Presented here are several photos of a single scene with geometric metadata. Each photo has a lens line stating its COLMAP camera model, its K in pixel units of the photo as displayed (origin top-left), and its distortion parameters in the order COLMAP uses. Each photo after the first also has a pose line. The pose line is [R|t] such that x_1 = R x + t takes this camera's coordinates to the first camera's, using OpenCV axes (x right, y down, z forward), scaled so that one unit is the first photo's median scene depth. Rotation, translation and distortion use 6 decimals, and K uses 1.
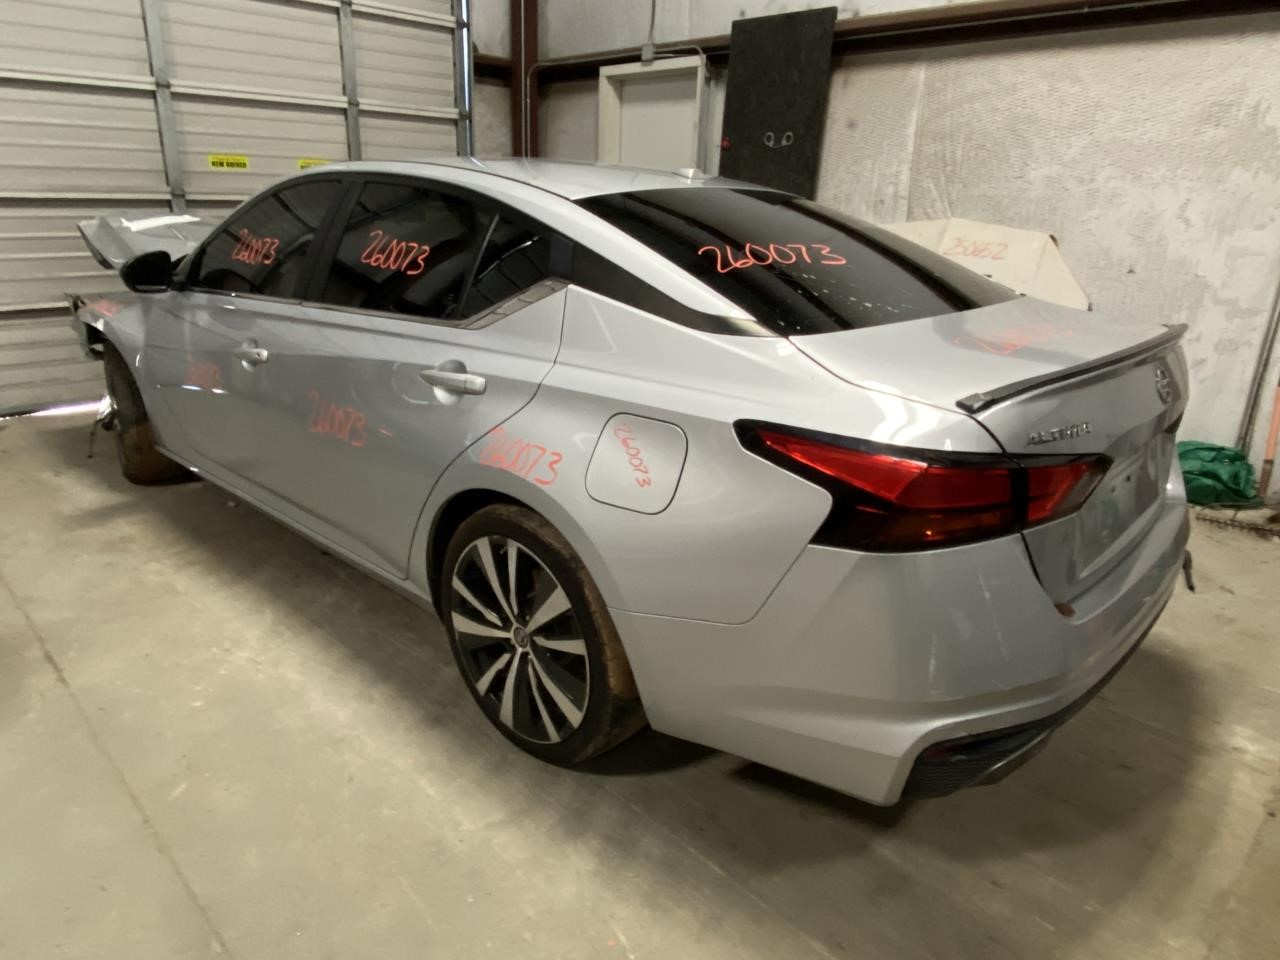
lens RADIAL K [[837.4, 0, 633.6], [0, 837.4, 481.6], [0, 0, 1]] dist [0.042584, -0.038072]
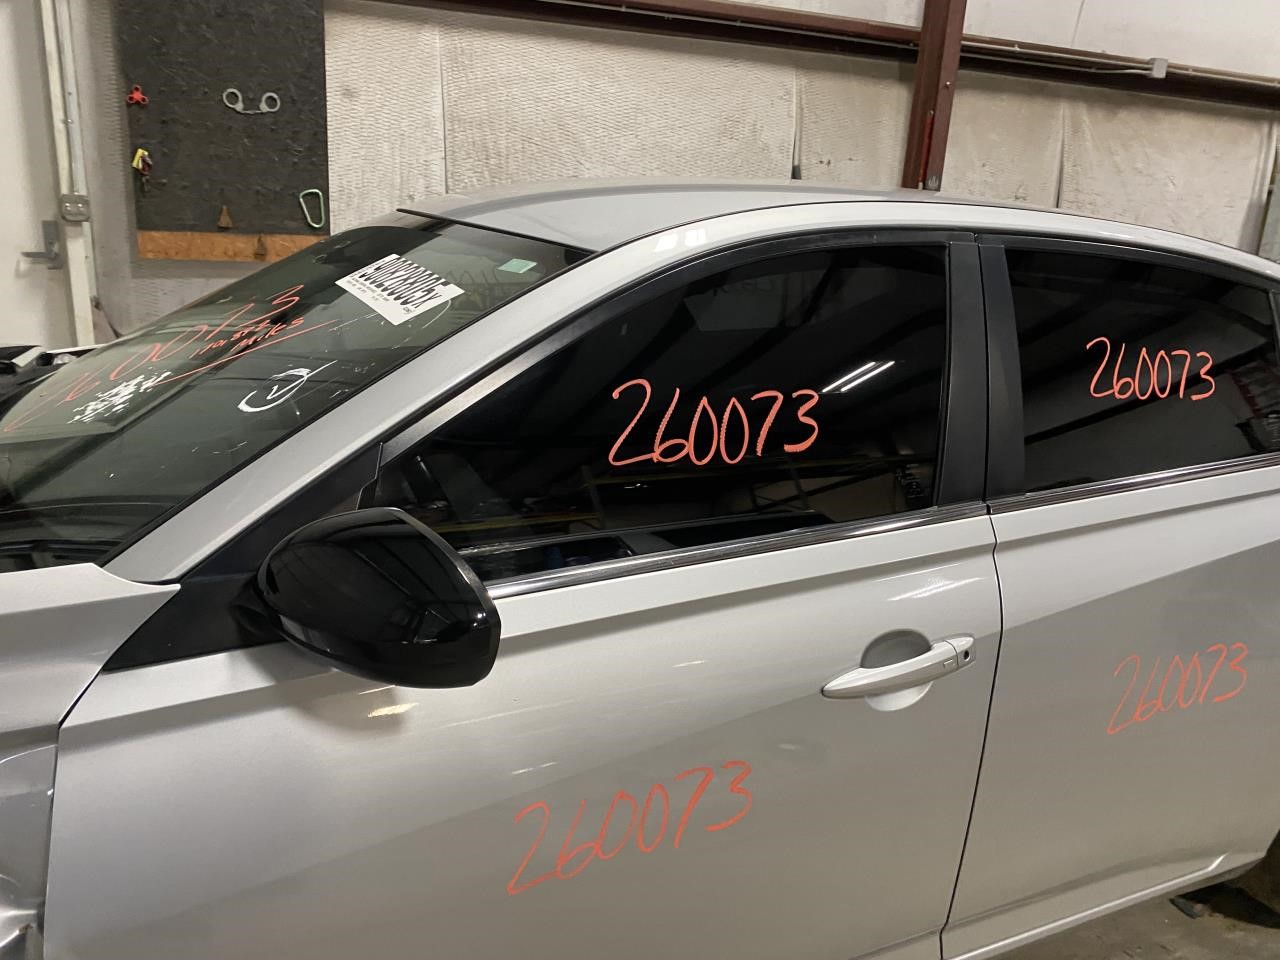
lens RADIAL K [[979.9, 0, 629.0], [0, 979.9, 468.9], [0, 0, 1]] dist [0.031266, -0.014725]
pose [[0.380359, -0.257904, 0.888151, -0.597949], [0.262625, 0.950917, 0.163658, -0.236181], [-0.886767, 0.171002, 0.429422, 0.592413]]
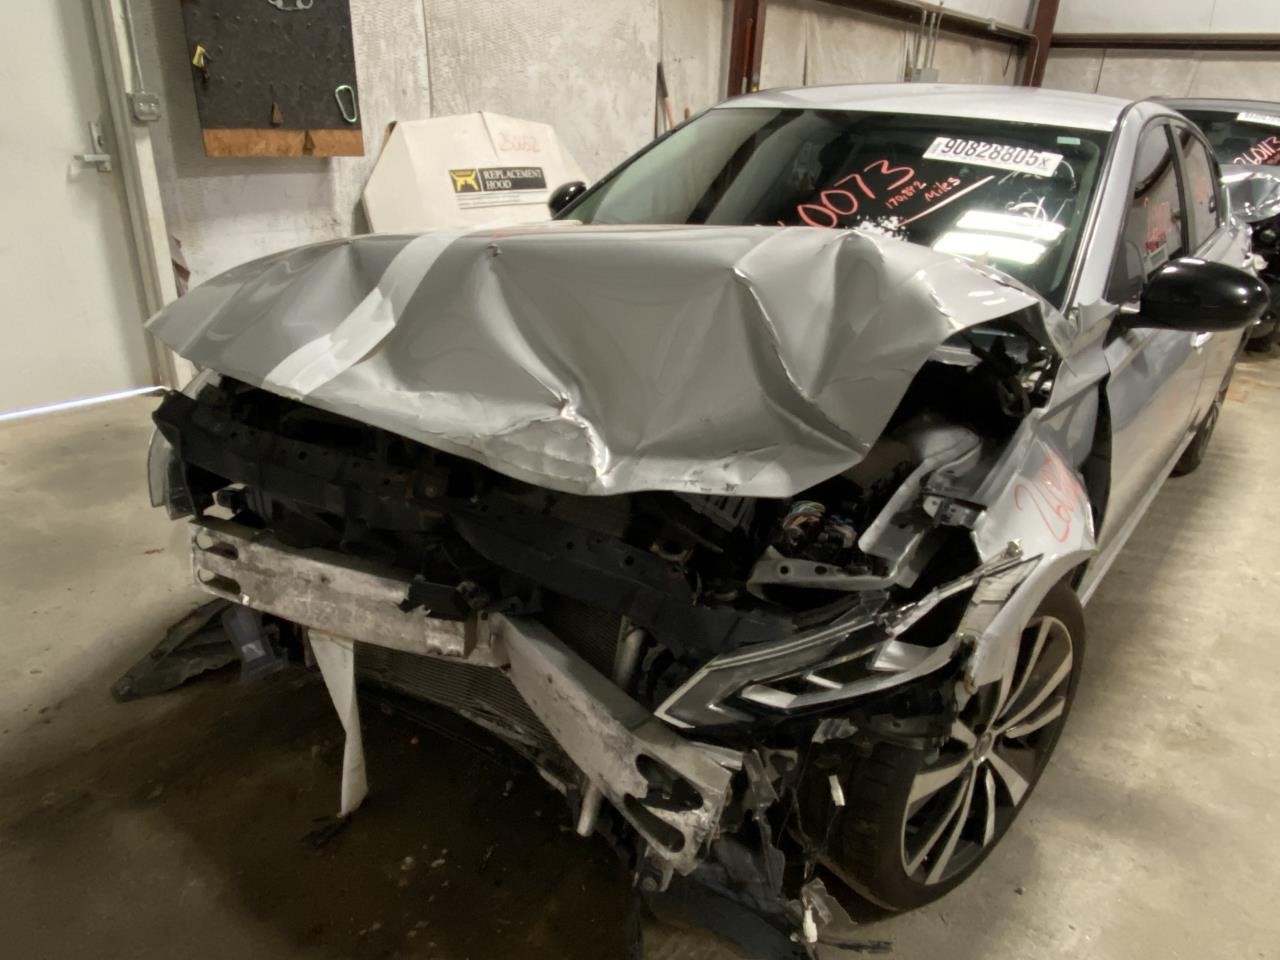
lens RADIAL K [[837.4, 0, 647.3], [0, 837.4, 483.2], [0, 0, 1]] dist [0.042584, -0.038072]
pose [[-0.069498, -0.438808, 0.895889, -0.825679], [0.281205, 0.853025, 0.439628, -0.370256], [-0.957128, 0.282482, 0.064111, 1.006421]]
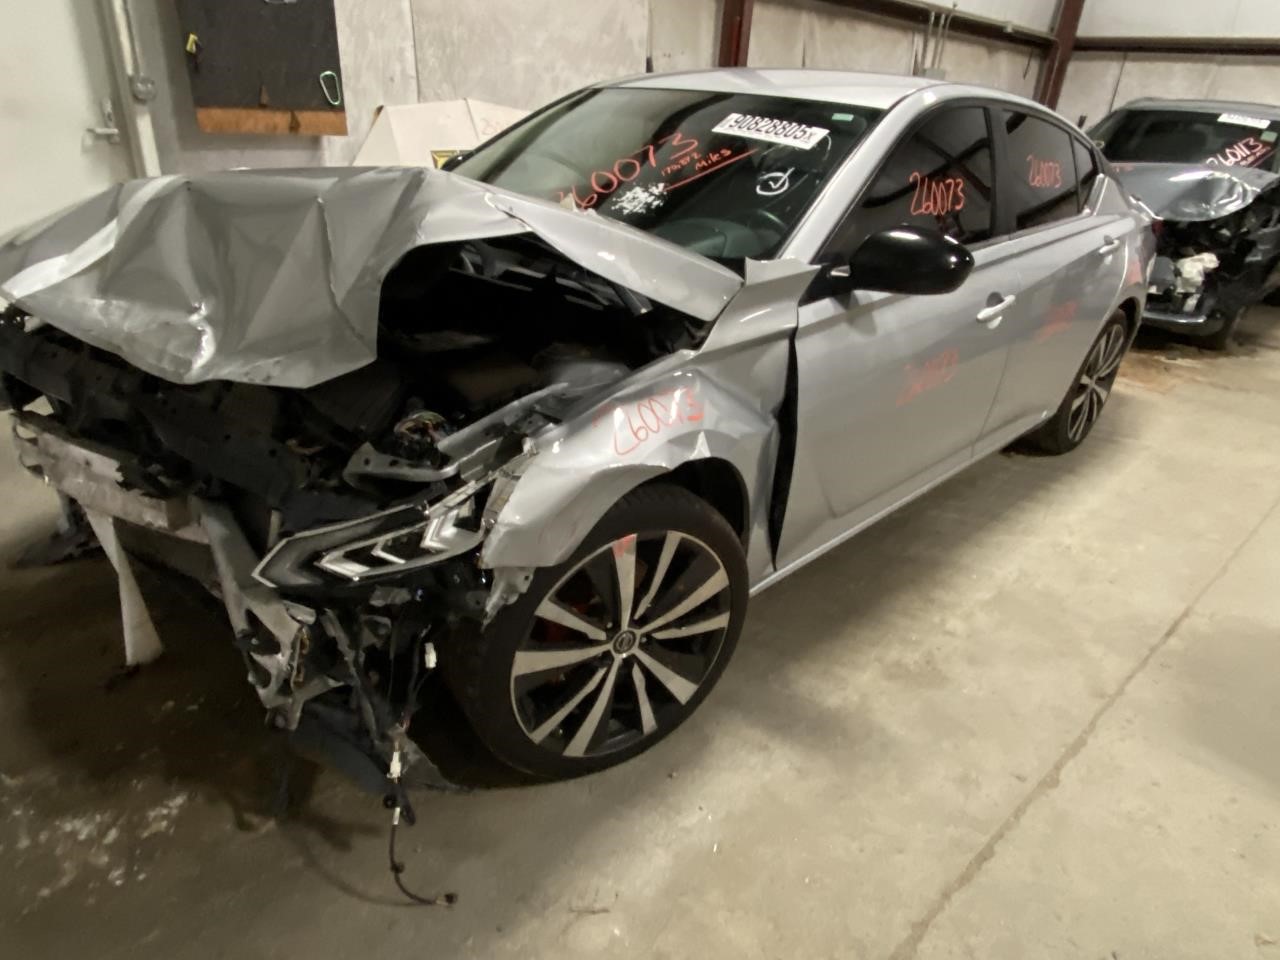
lens RADIAL K [[770.4, 0, 638.9], [0, 770.4, 488.7], [0, 0, 1]] dist [0.022123, -0.018567]
pose [[0.042991, -0.472035, 0.880531, -0.857429], [0.273170, 0.853315, 0.444108, -0.306181], [-0.961005, 0.221442, 0.165630, 0.839741]]
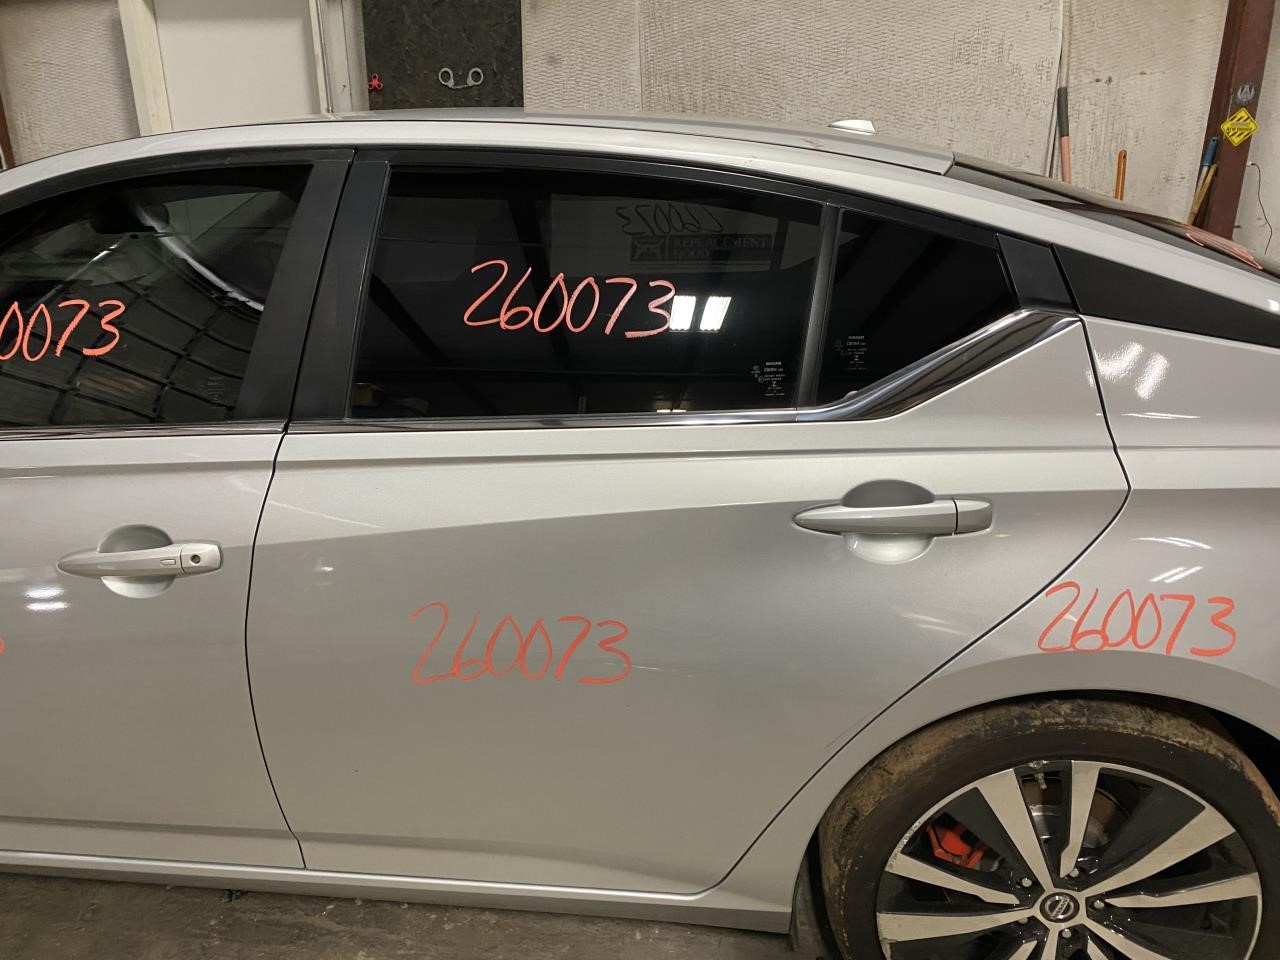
lens RADIAL K [[979.9, 0, 628.6], [0, 979.9, 476.1], [0, 0, 1]] dist [0.031266, -0.014725]
pose [[0.801510, -0.225149, 0.553977, -0.347732], [0.225852, 0.971773, 0.068182, -0.113857], [-0.553691, 0.070468, 0.829736, 0.279774]]
